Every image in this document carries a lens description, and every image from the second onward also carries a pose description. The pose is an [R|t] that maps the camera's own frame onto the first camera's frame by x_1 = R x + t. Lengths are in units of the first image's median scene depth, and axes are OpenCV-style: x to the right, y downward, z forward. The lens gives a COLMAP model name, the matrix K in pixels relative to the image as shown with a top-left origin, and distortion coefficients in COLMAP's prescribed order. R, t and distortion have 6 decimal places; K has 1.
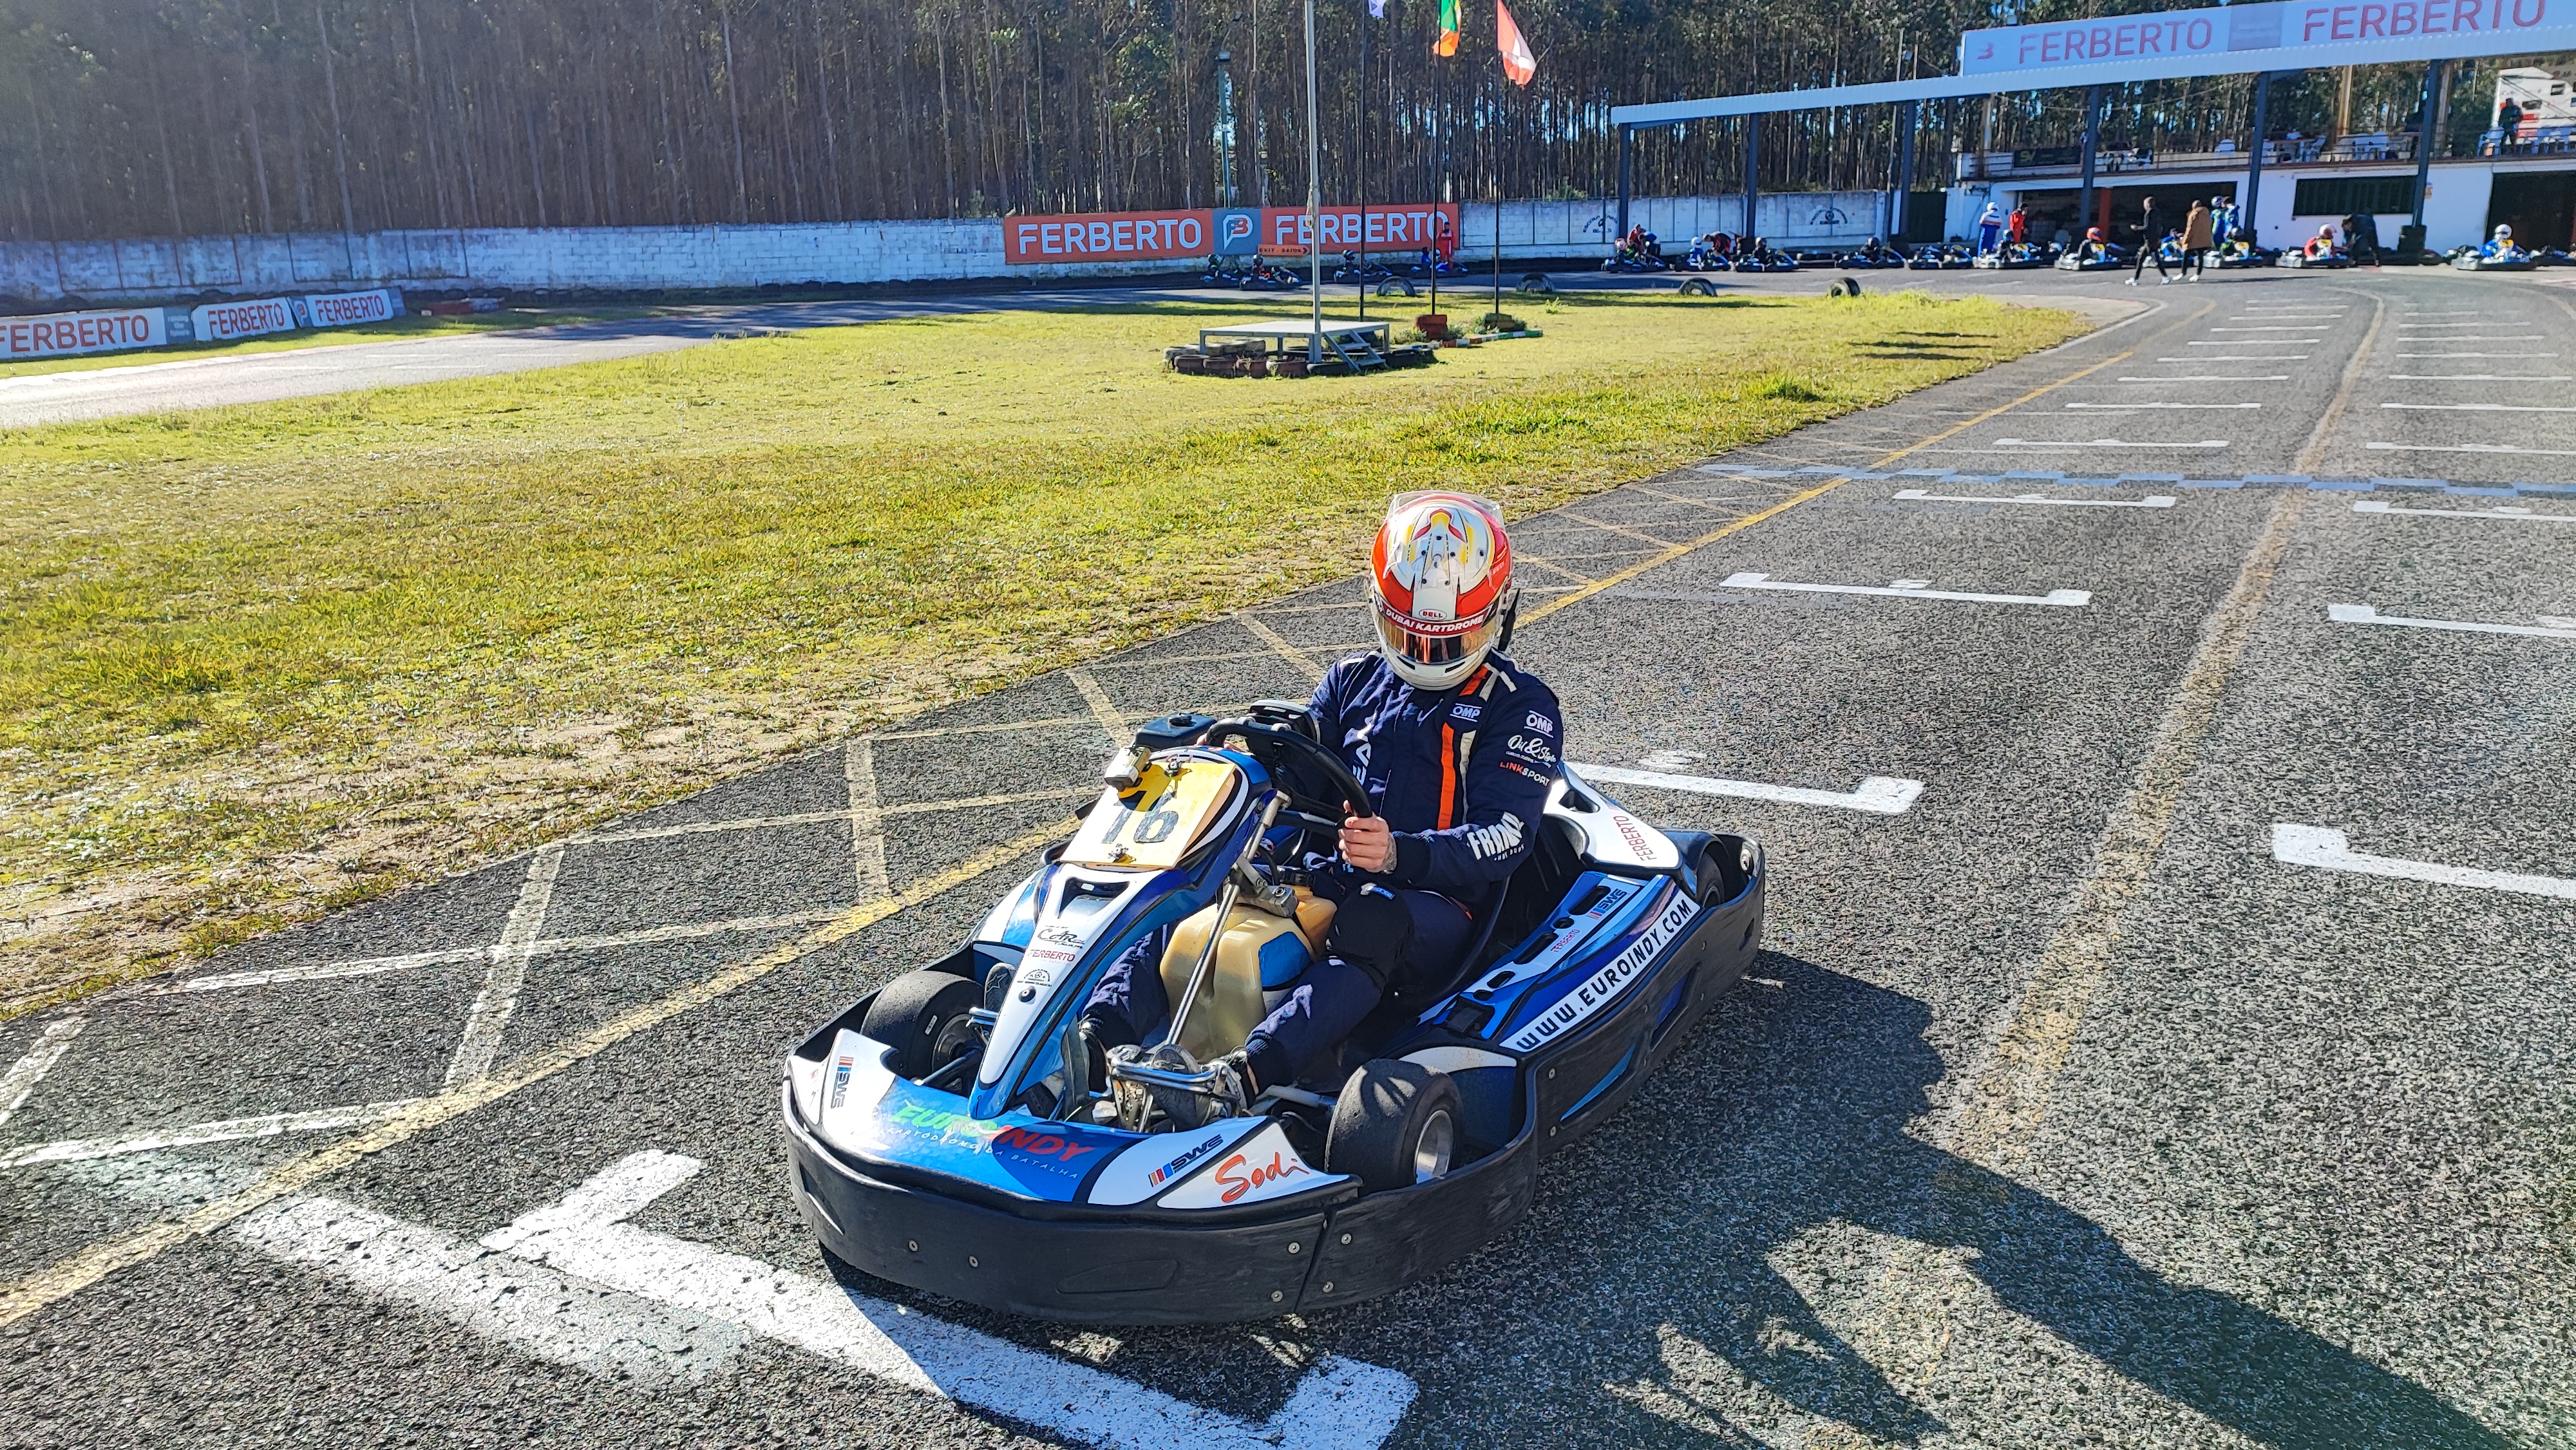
lens RADIAL K [[1865.4, 0, 1279.7], [0, 1865.4, 732.7], [0, 0, 1]] dist [0.048311, -0.050153]
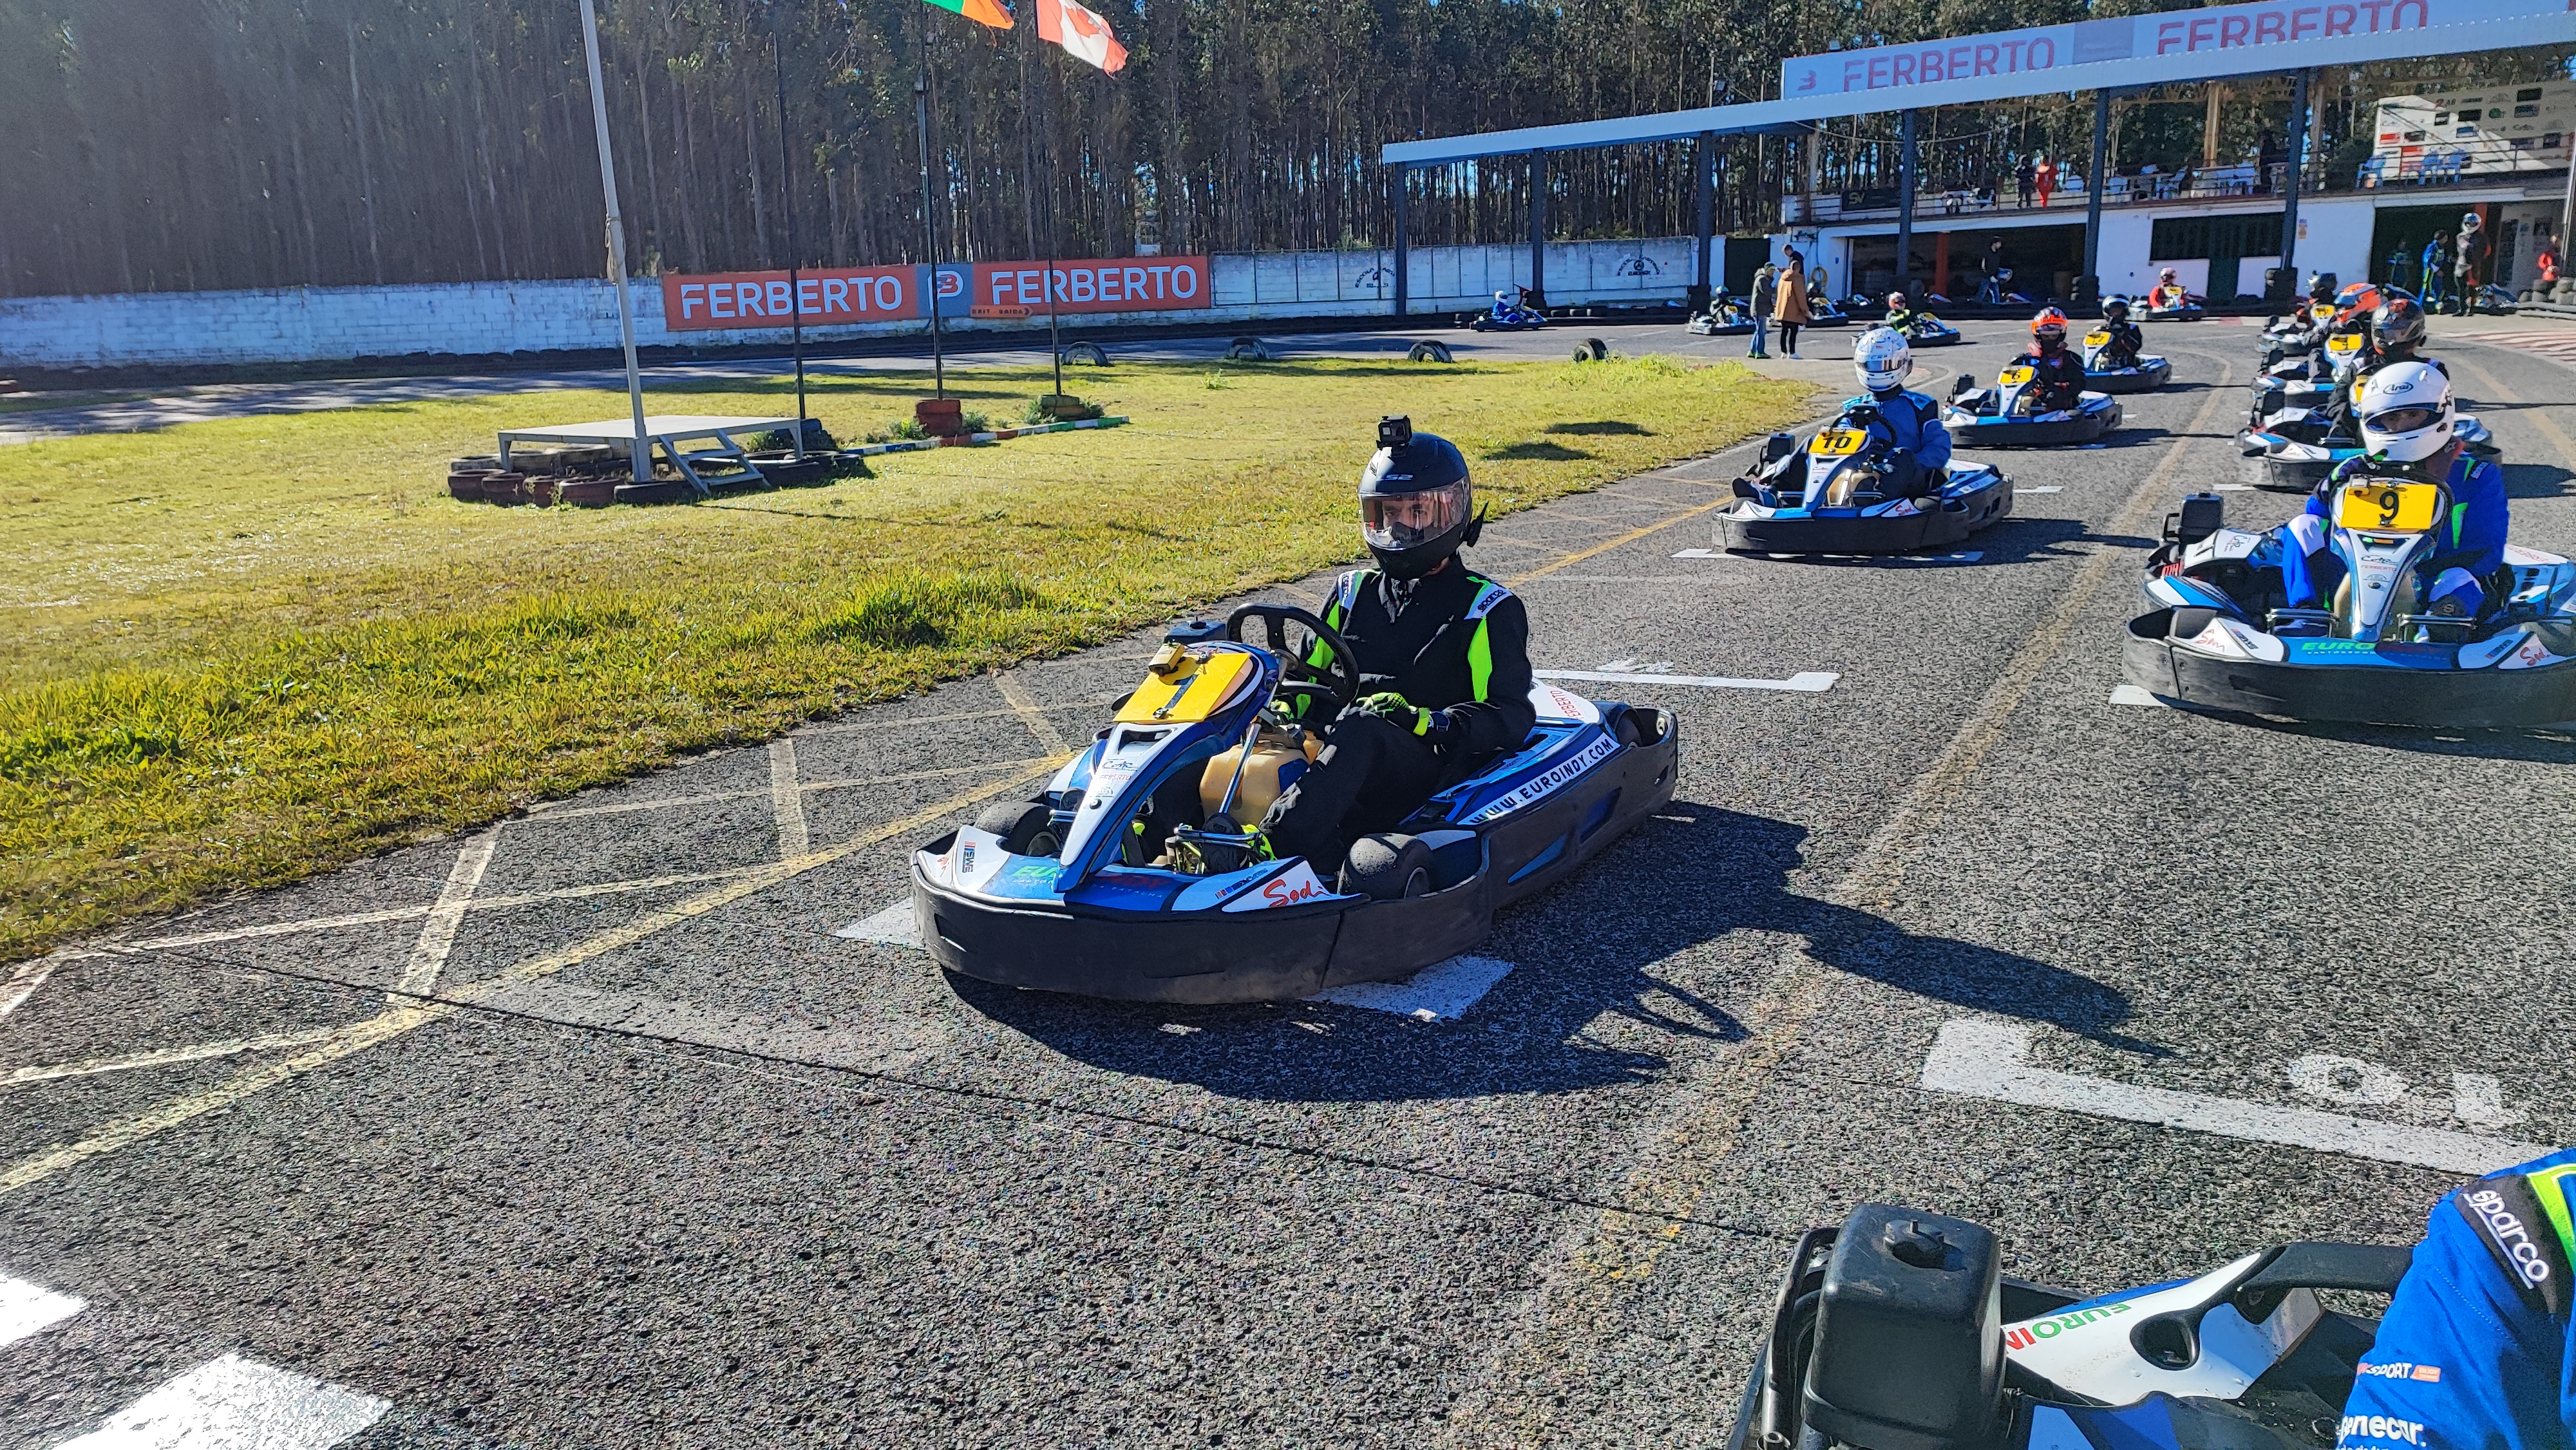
lens RADIAL K [[1865.4, 0, 1287.1], [0, 1865.4, 720.8], [0, 0, 1]] dist [0.048311, -0.050153]
pose [[0.999102, -0.019981, 0.037352, 0.101006], [0.021289, 0.999162, -0.034954, -0.039205], [-0.036622, 0.035717, 0.998691, 0.151850]]
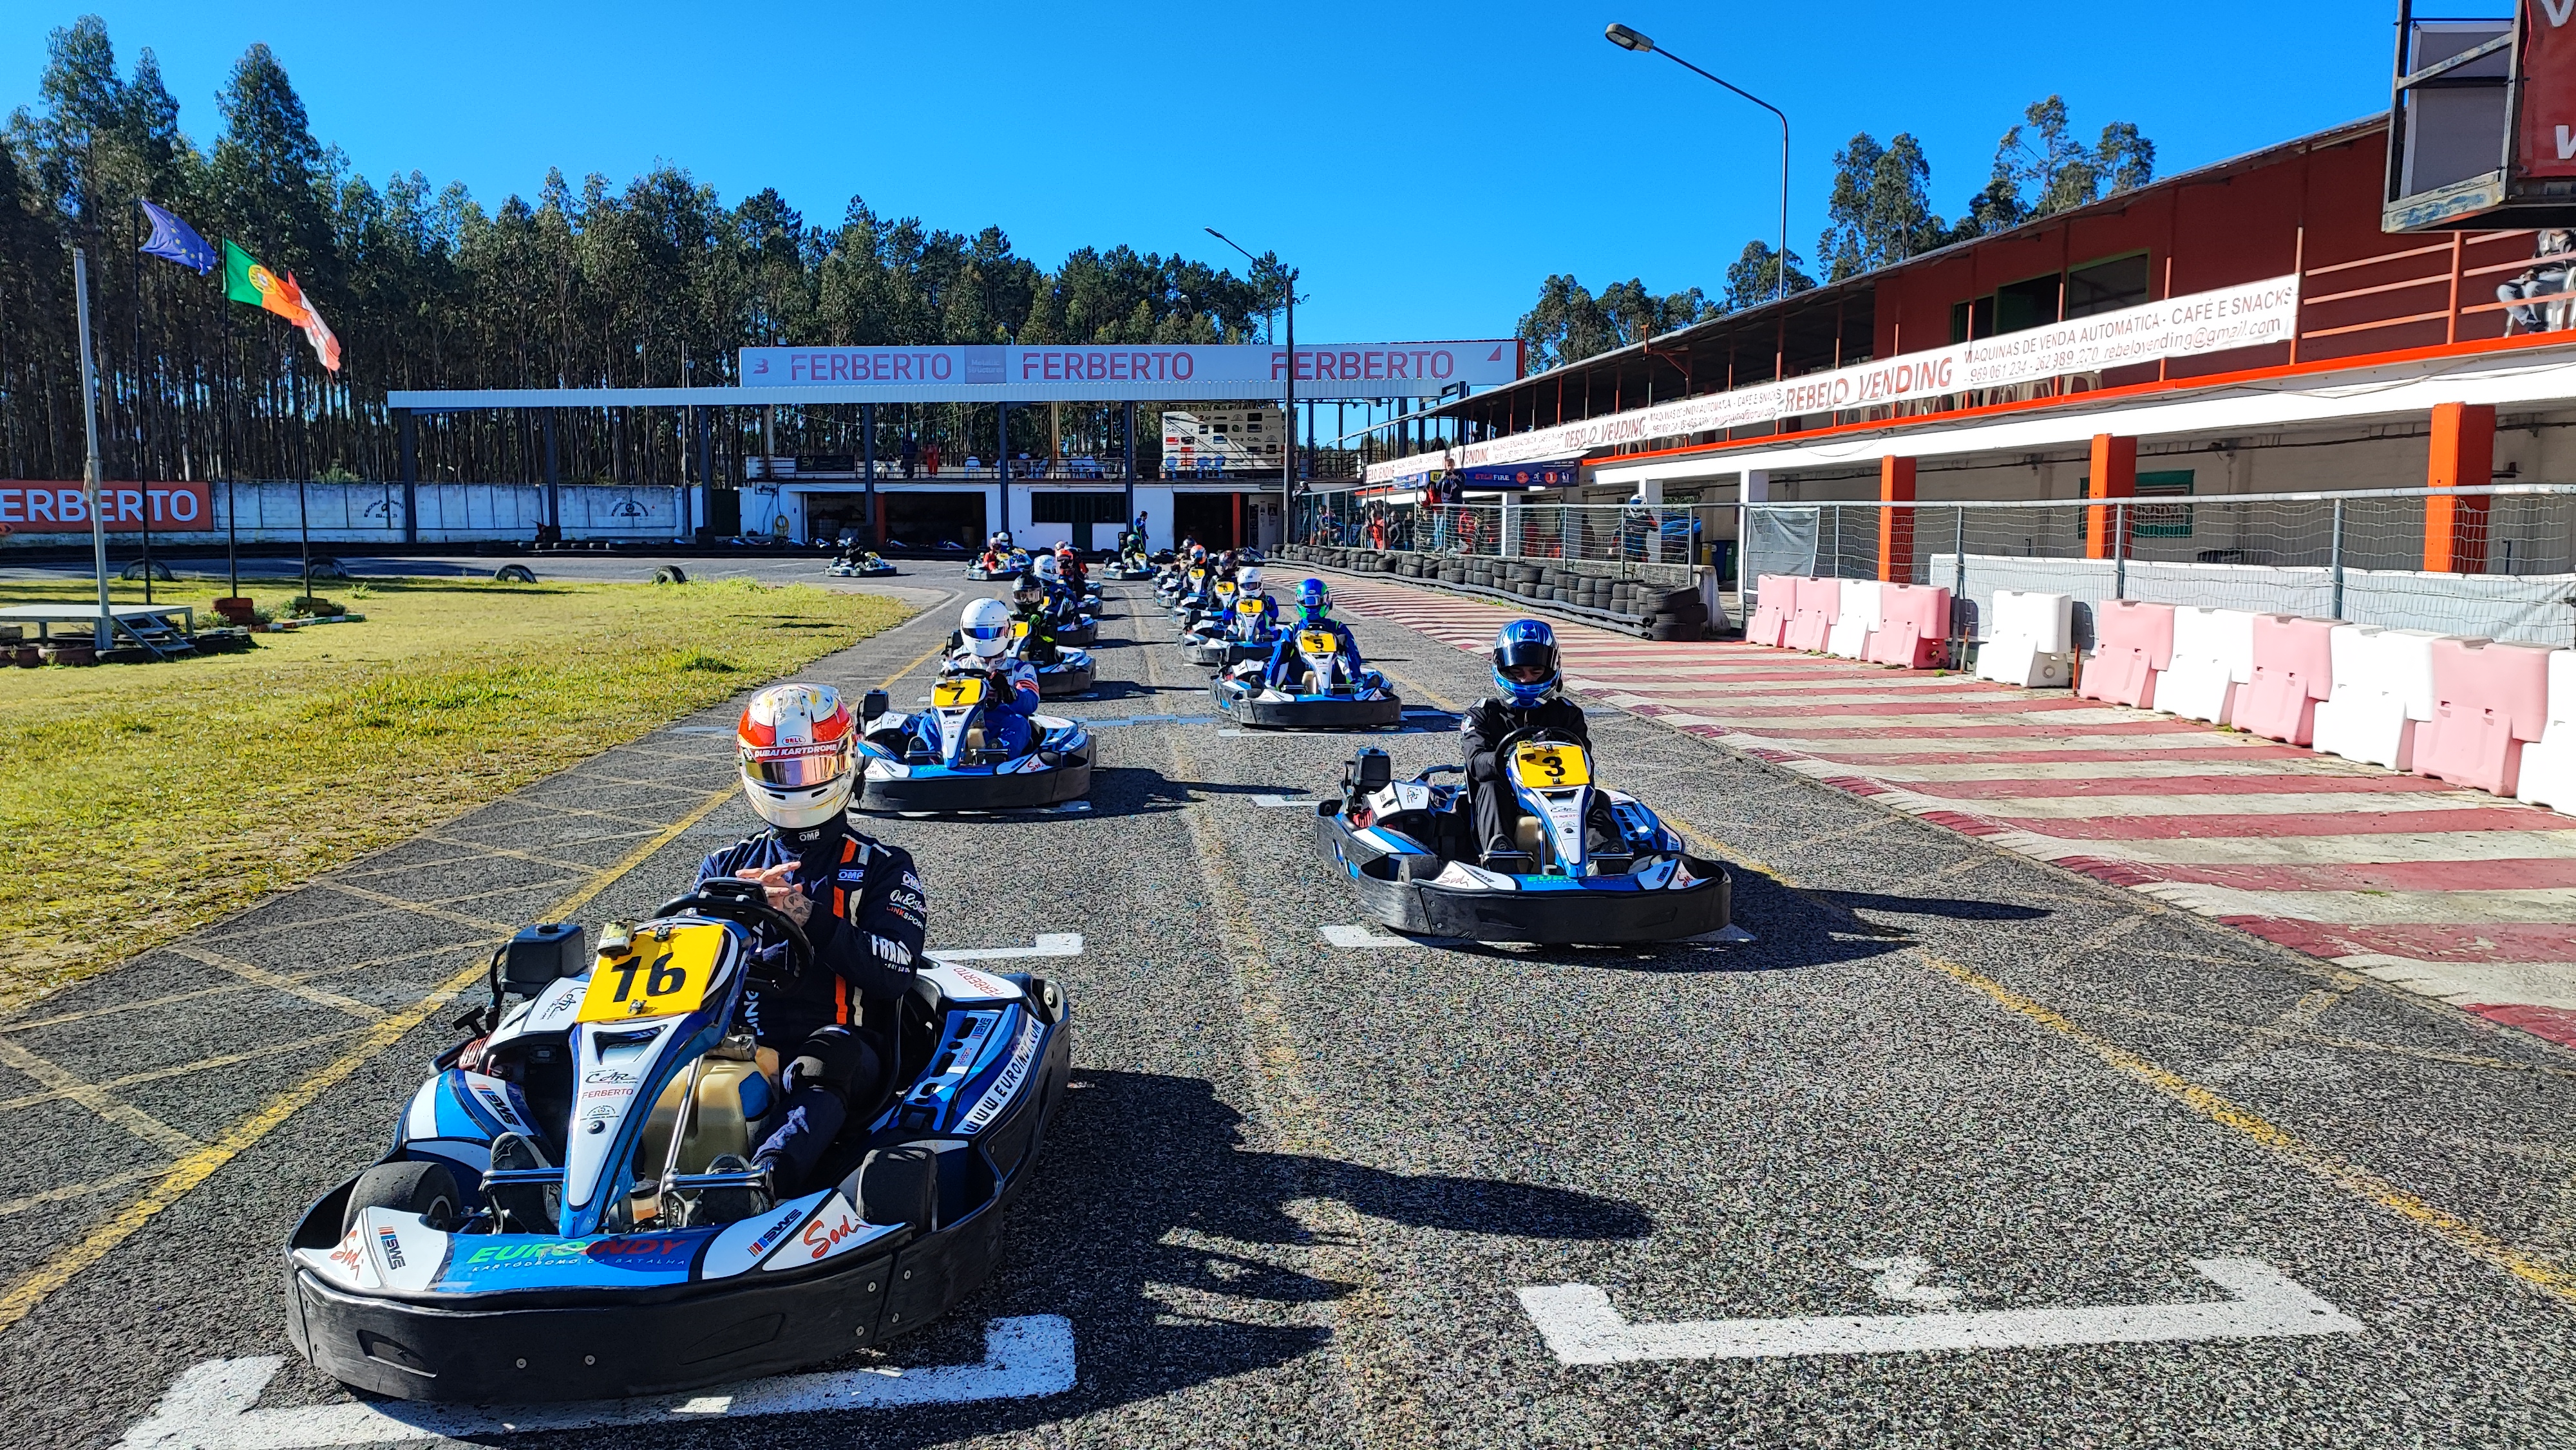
lens RADIAL K [[1865.4, 0, 1287.6], [0, 1865.4, 732.8], [0, 0, 1]] dist [0.048311, -0.050153]
pose [[0.811414, -0.043391, 0.582859, -0.019327], [0.130657, 0.985470, -0.108528, 0.003395], [-0.569681, 0.164216, 0.805293, -0.009029]]
